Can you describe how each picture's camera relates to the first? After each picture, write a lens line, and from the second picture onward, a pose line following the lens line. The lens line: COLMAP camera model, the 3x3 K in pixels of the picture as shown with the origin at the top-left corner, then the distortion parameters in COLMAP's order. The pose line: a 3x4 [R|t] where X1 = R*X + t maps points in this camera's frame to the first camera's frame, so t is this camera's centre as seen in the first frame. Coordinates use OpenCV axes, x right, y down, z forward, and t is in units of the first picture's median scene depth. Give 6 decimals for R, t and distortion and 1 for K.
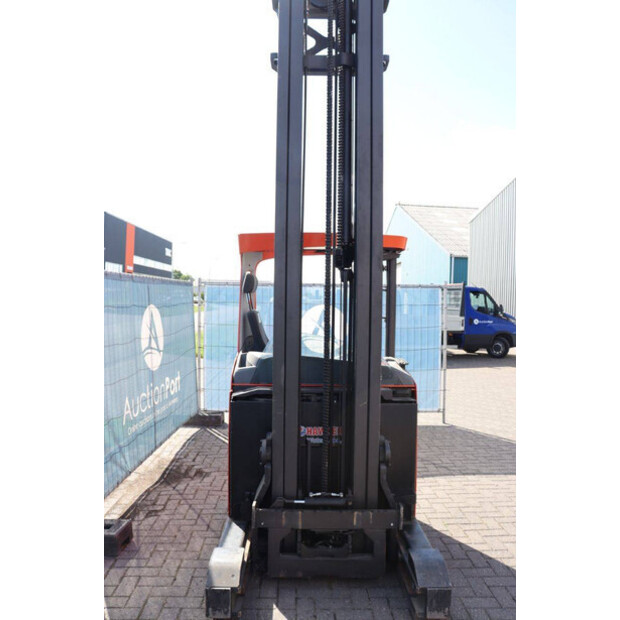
lens RADIAL K [[499.8, 0, 308.6], [0, 499.8, 317.2], [0, 0, 1]] dist [-0.158972, 0.141584]
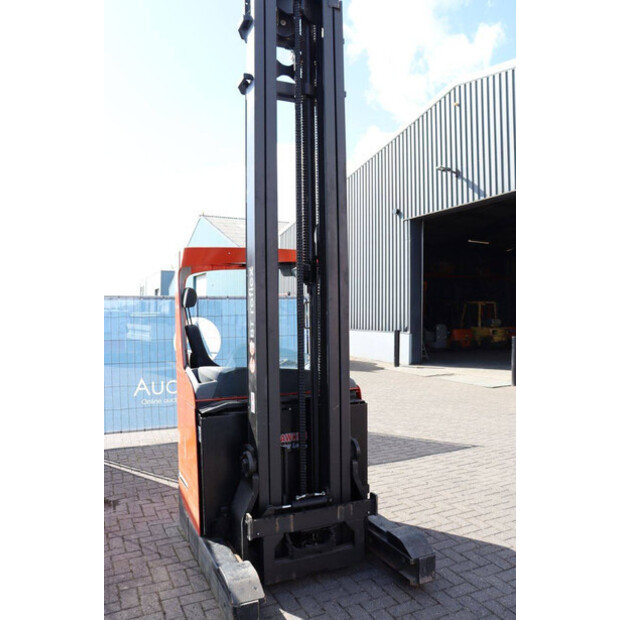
lens RADIAL K [[499.8, 0, 308.6], [0, 499.8, 317.2], [0, 0, 1]] dist [-0.158972, 0.141584]
pose [[0.916355, -0.023555, 0.399672, -0.380690], [0.031824, 0.999394, -0.014066, -0.010160], [-0.399099, 0.025609, 0.916550, 0.015861]]
